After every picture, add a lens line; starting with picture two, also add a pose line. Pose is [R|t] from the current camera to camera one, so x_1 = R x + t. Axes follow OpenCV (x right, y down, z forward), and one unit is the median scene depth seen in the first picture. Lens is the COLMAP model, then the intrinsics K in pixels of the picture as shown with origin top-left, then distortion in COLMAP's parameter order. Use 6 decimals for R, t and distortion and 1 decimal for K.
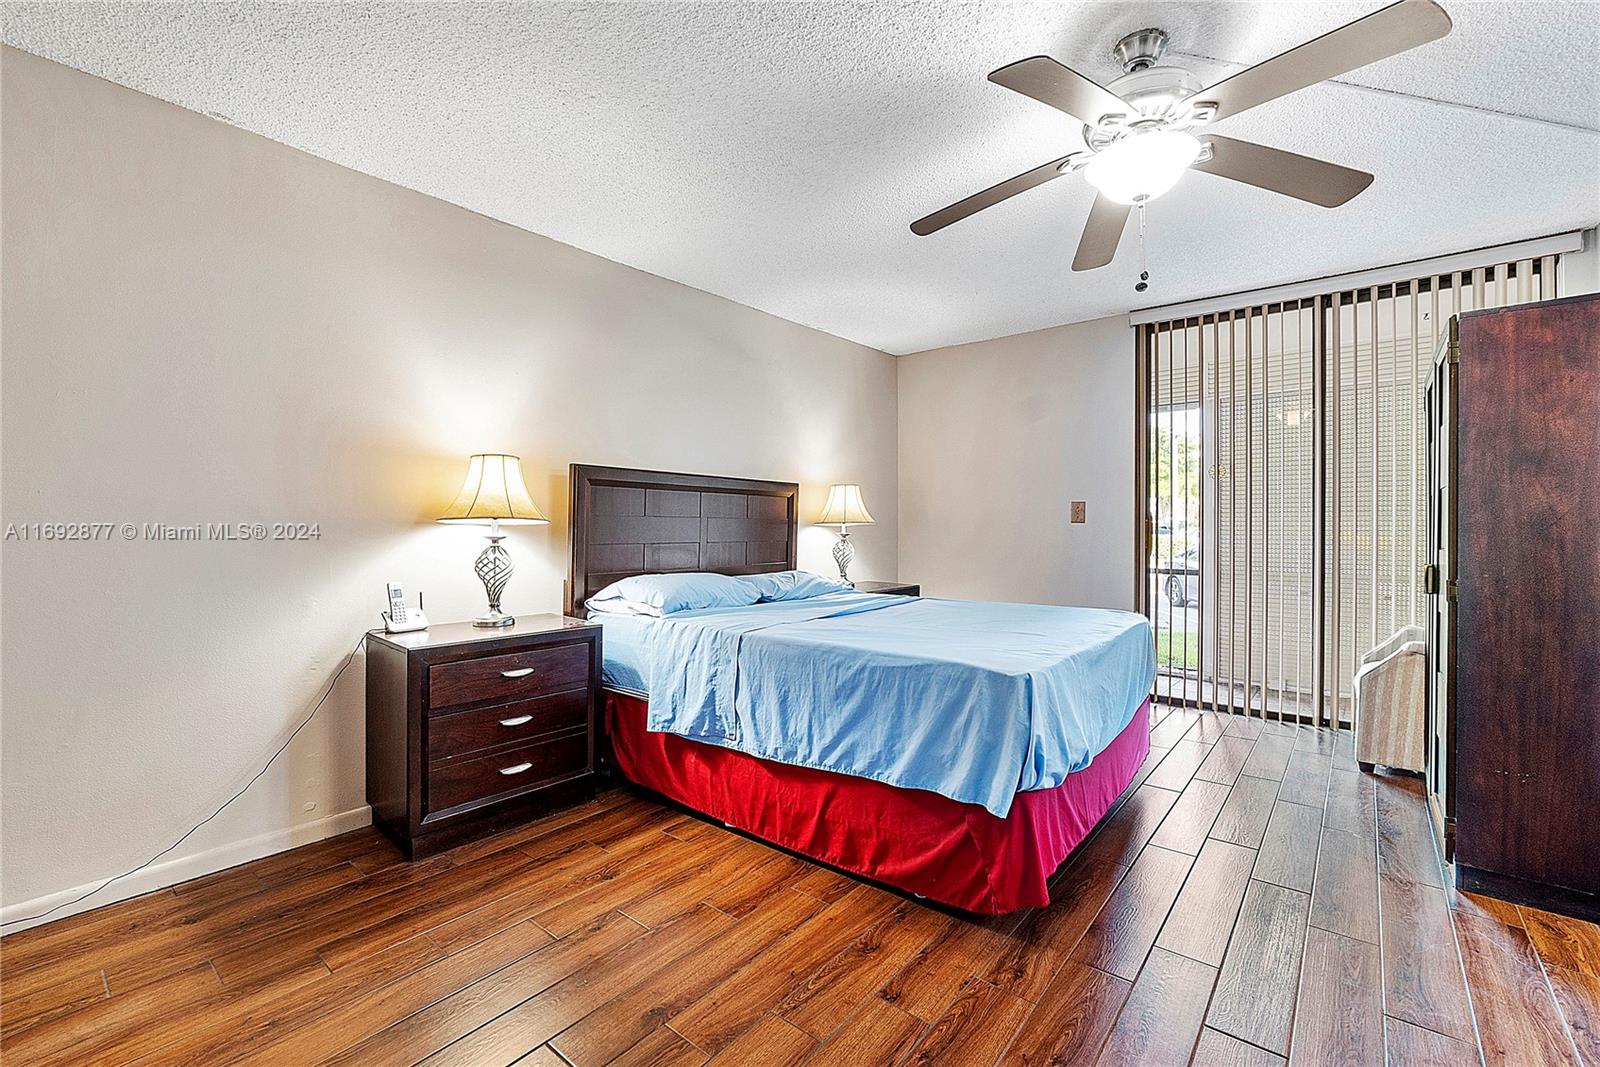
lens RADIAL K [[688.9, 0, 799.1], [0, 688.9, 529.8], [0, 0, 1]] dist [-0.007151, 0.000215]
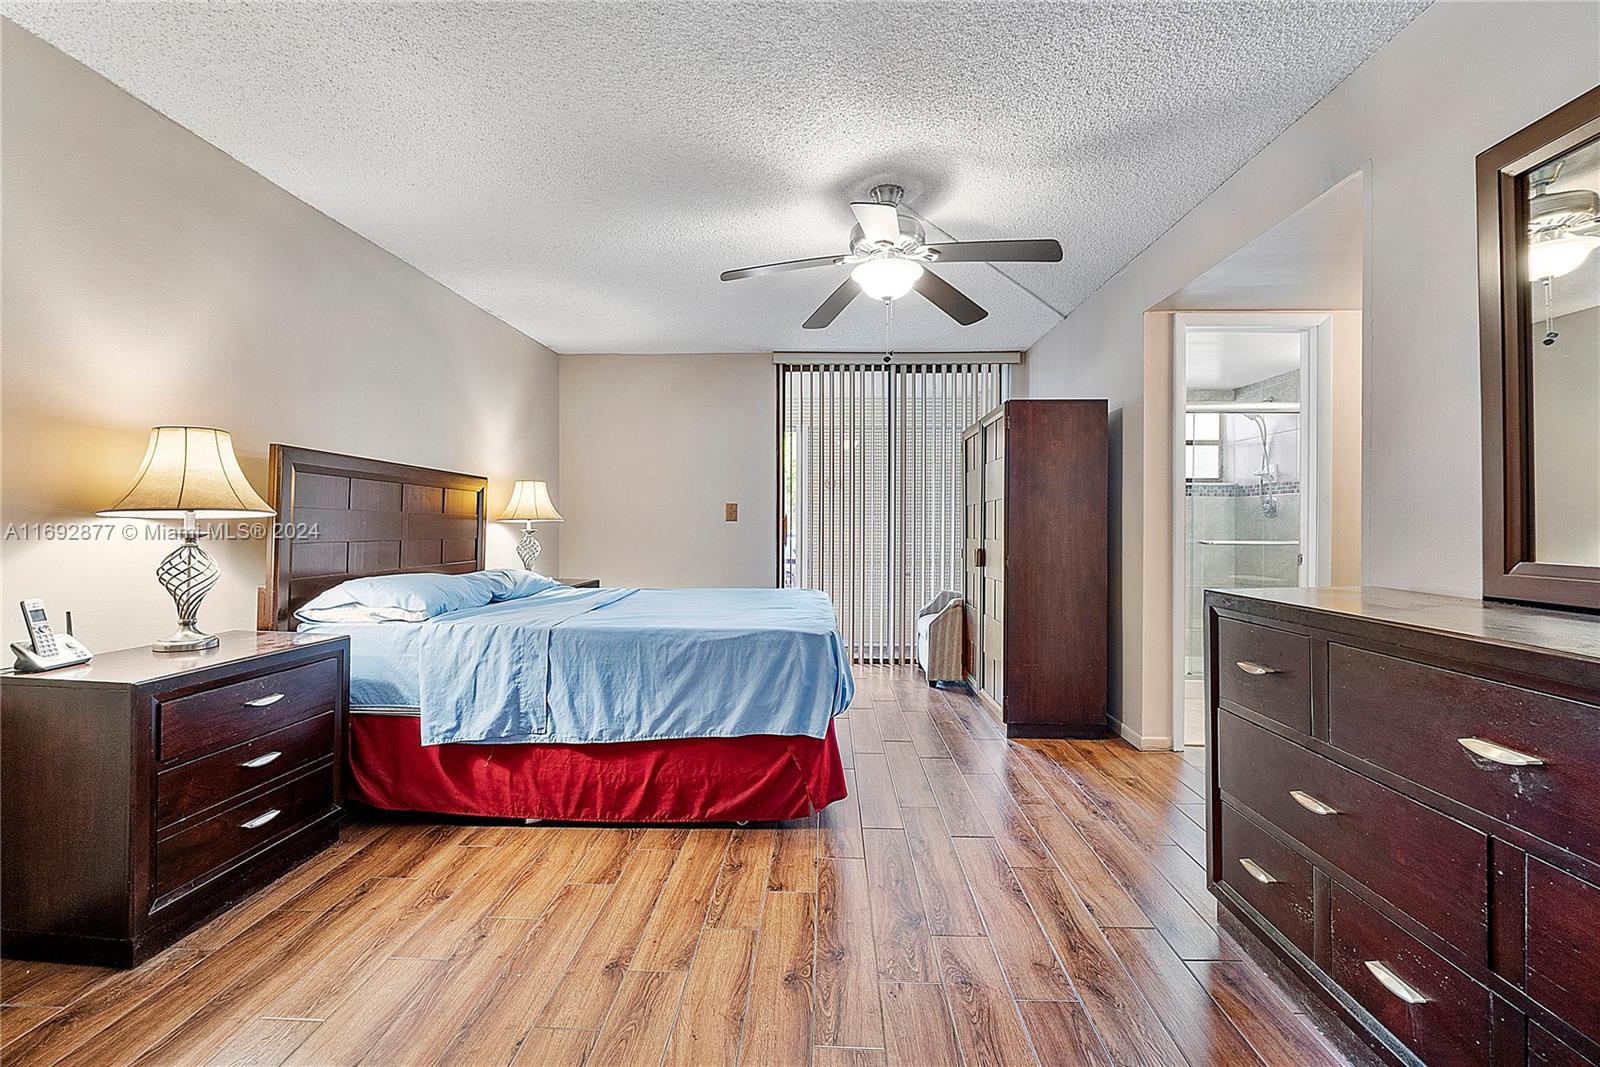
lens RADIAL K [[688.9, 0, 806.5], [0, 688.9, 527.3], [0, 0, 1]] dist [-0.007151, 0.000215]
pose [[0.787445, 0.001597, 0.616383, -0.428851], [-0.001501, 0.999999, -0.000673, 0.002501], [-0.616383, -0.000396, 0.787446, -0.035214]]
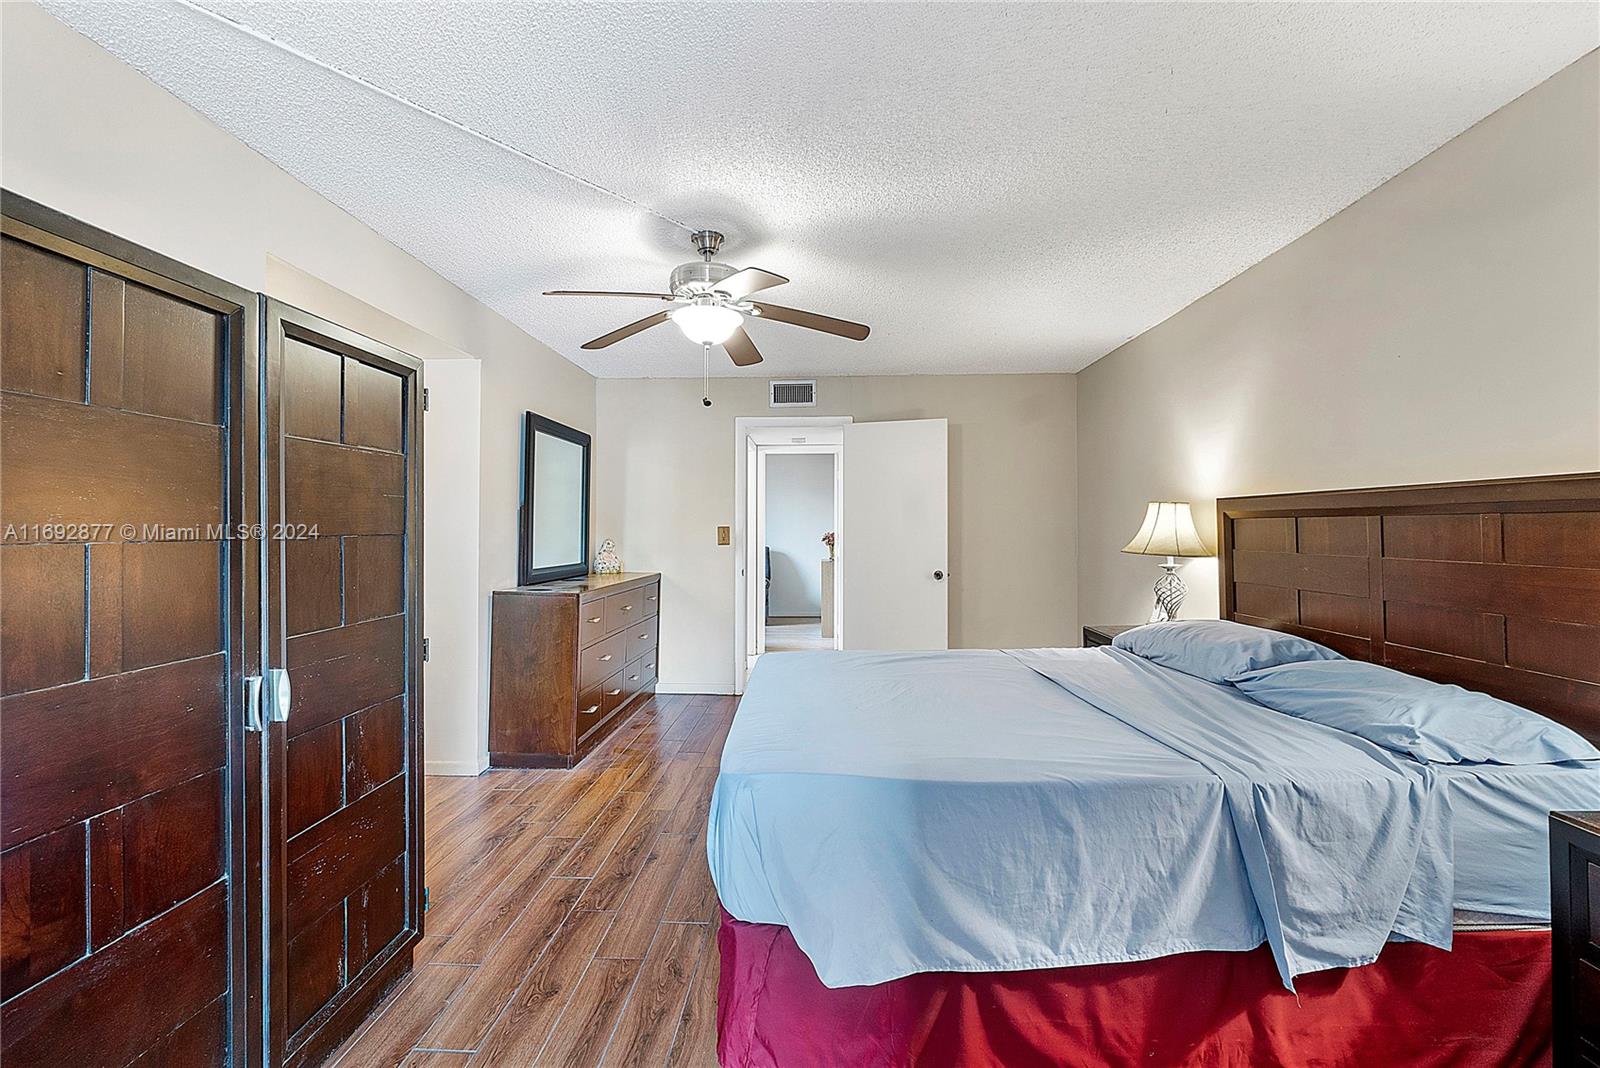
lens RADIAL K [[688.9, 0, 805.1], [0, 688.9, 524.2], [0, 0, 1]] dist [-0.007151, 0.000215]
pose [[-0.787251, 0.001971, -0.616630, 0.993597], [0.003528, 0.999993, -0.001308, -0.073554], [0.616623, -0.003205, -0.787252, 1.837830]]
